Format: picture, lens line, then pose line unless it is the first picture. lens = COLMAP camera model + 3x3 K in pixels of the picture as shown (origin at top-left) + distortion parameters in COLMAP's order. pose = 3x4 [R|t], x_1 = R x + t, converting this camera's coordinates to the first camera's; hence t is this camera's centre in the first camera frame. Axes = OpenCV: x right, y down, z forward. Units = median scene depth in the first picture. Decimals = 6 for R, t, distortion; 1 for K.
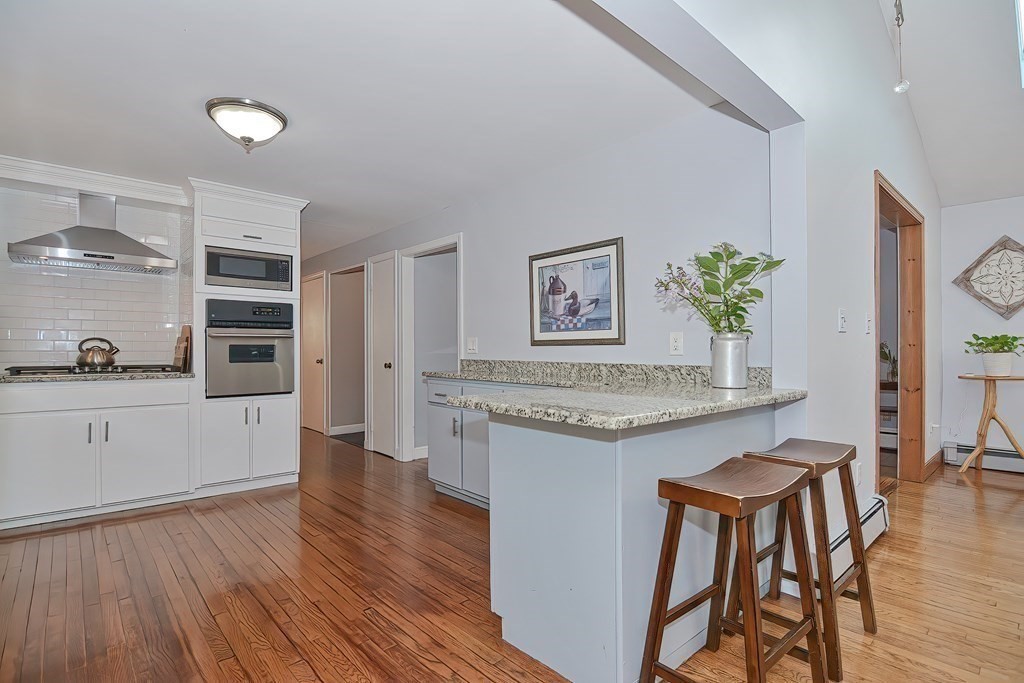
lens RADIAL K [[497.1, 0, 509.6], [0, 497.1, 348.4], [0, 0, 1]] dist [-0.008443, -0.011248]
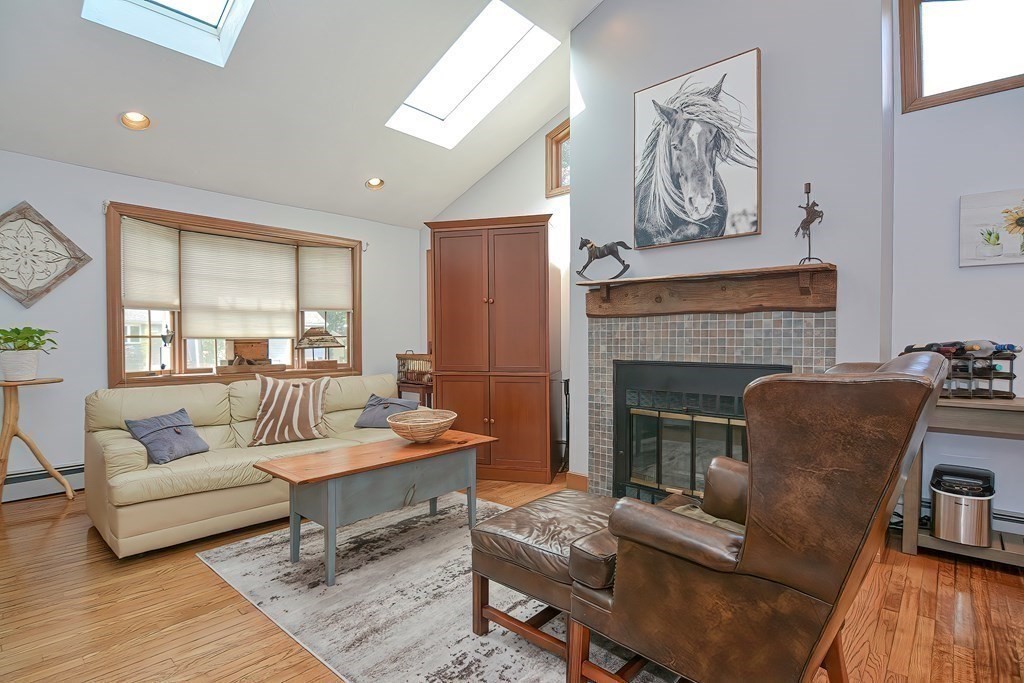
lens RADIAL K [[497.1, 0, 509.6], [0, 497.1, 348.4], [0, 0, 1]] dist [-0.008443, -0.011248]
pose [[-0.102573, -0.020269, 0.994519, 0.157887], [0.001127, 0.999789, 0.020493, -0.009461], [-0.994725, 0.003223, -0.102529, 0.317798]]
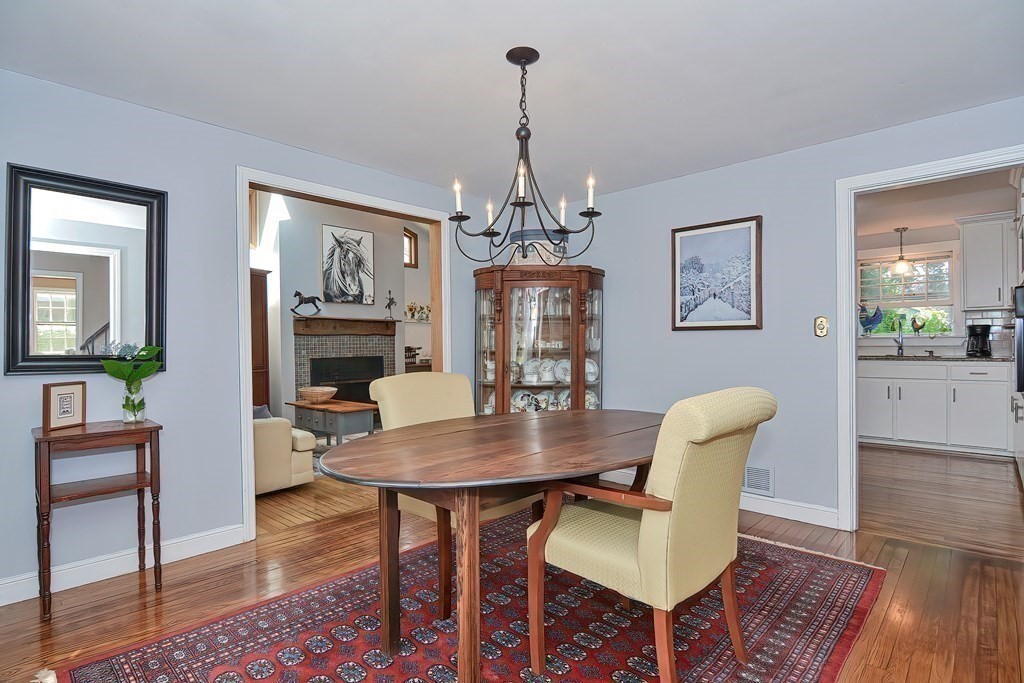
lens RADIAL K [[505.5, 0, 510.7], [0, 505.5, 349.4], [0, 0, 1]] dist [-0.028327, 0.000510]
pose [[-0.995974, 0.016254, -0.088156, 0.496476], [0.015581, 0.999844, 0.008310, -0.003817], [0.088277, 0.006903, -0.996072, 1.769503]]
